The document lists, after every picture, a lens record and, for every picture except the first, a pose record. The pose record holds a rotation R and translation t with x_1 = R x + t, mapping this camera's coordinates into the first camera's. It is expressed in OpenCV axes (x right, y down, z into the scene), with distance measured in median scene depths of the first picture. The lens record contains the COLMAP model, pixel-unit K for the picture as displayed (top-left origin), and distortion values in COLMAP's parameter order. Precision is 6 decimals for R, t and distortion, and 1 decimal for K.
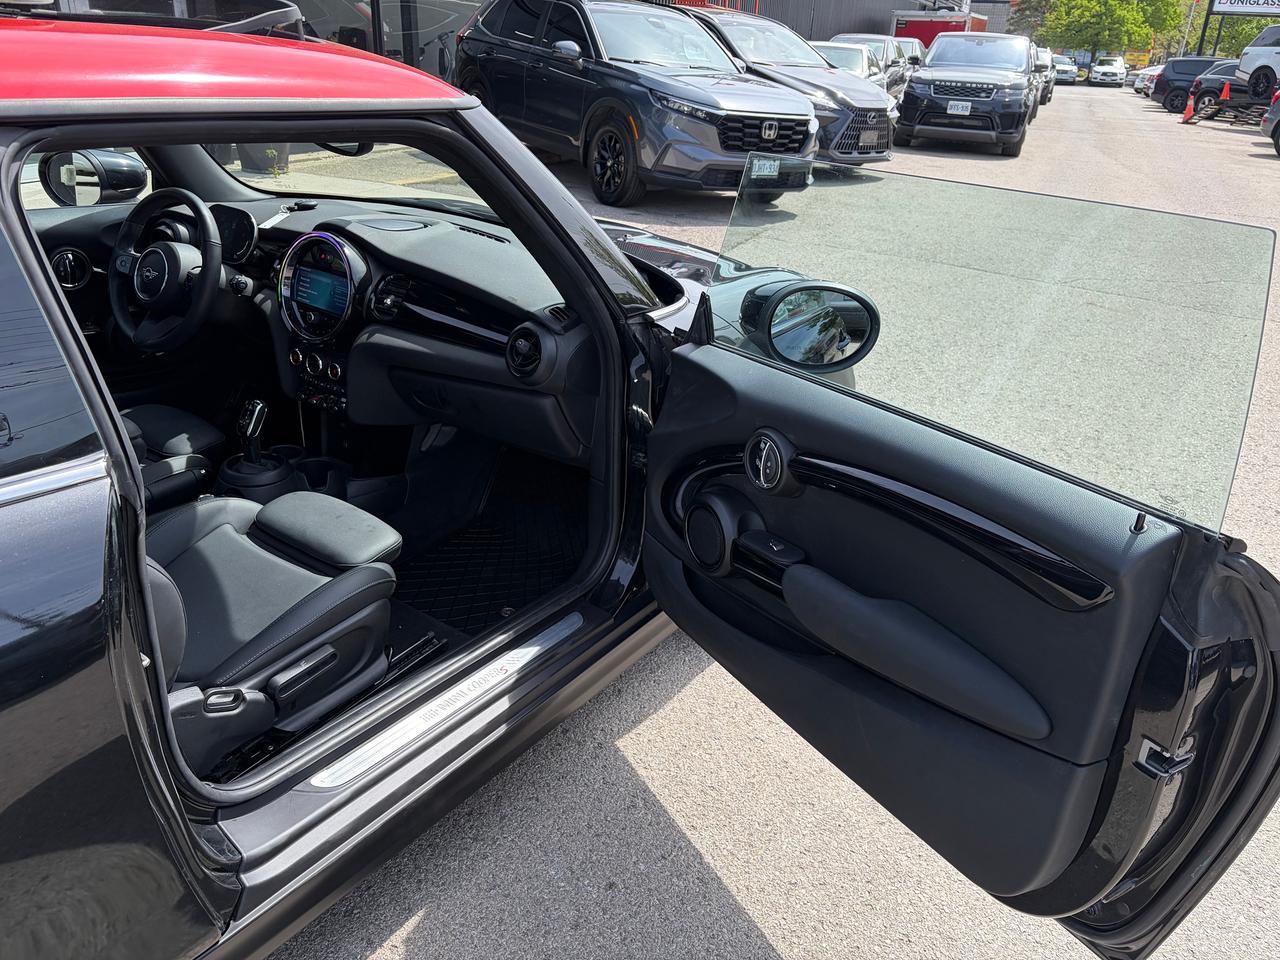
lens RADIAL K [[970.8, 0, 637.9], [0, 970.8, 478.1], [0, 0, 1]] dist [0.047432, -0.055820]
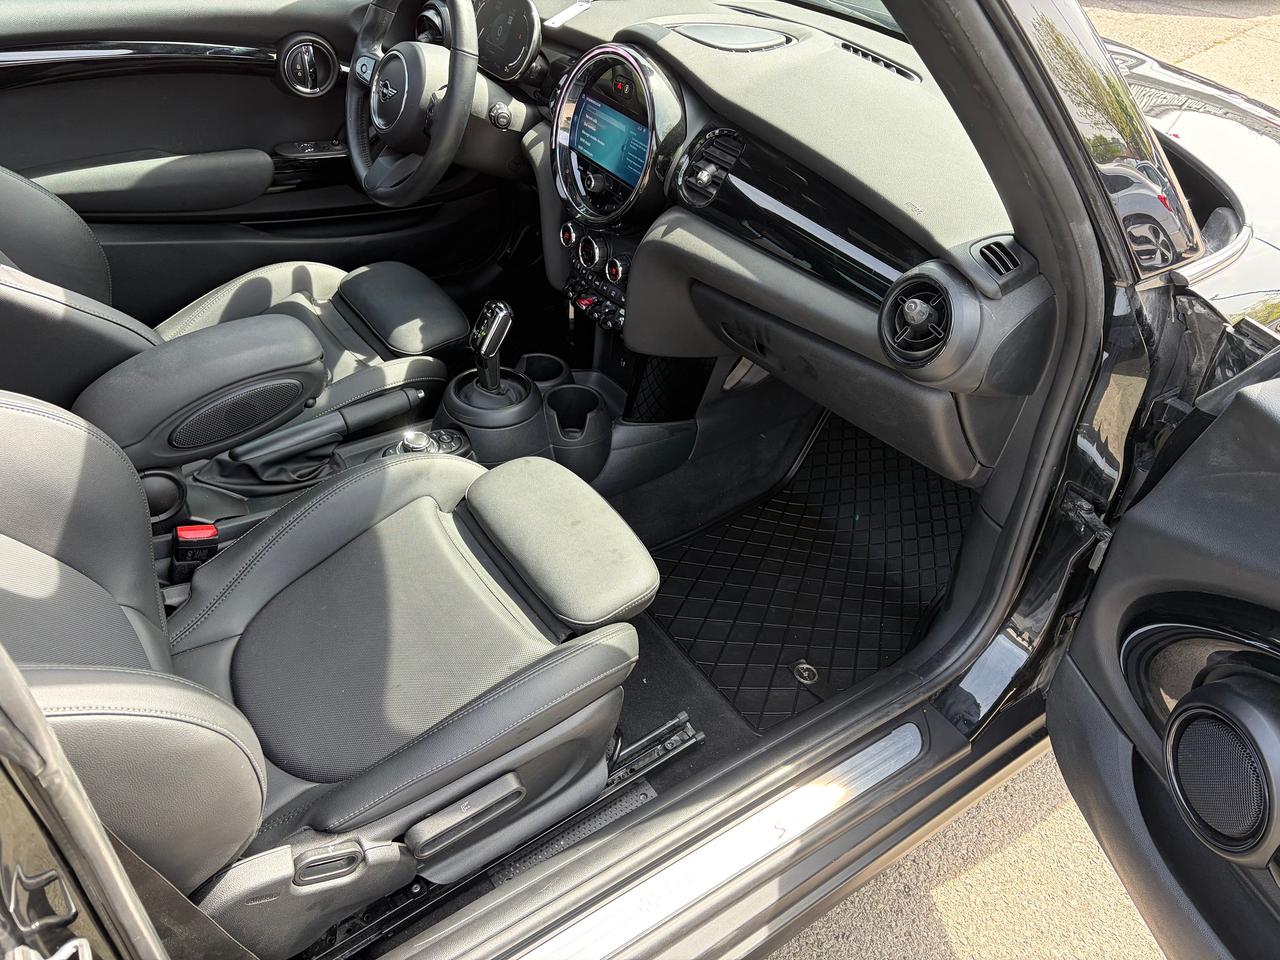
lens RADIAL K [[970.8, 0, 634.4], [0, 970.8, 474.5], [0, 0, 1]] dist [0.047432, -0.055820]
pose [[0.933445, 0.204446, -0.294757, -0.073356], [-0.137218, 0.962701, 0.233191, -0.130559], [0.331438, -0.177225, 0.926682, 0.362554]]
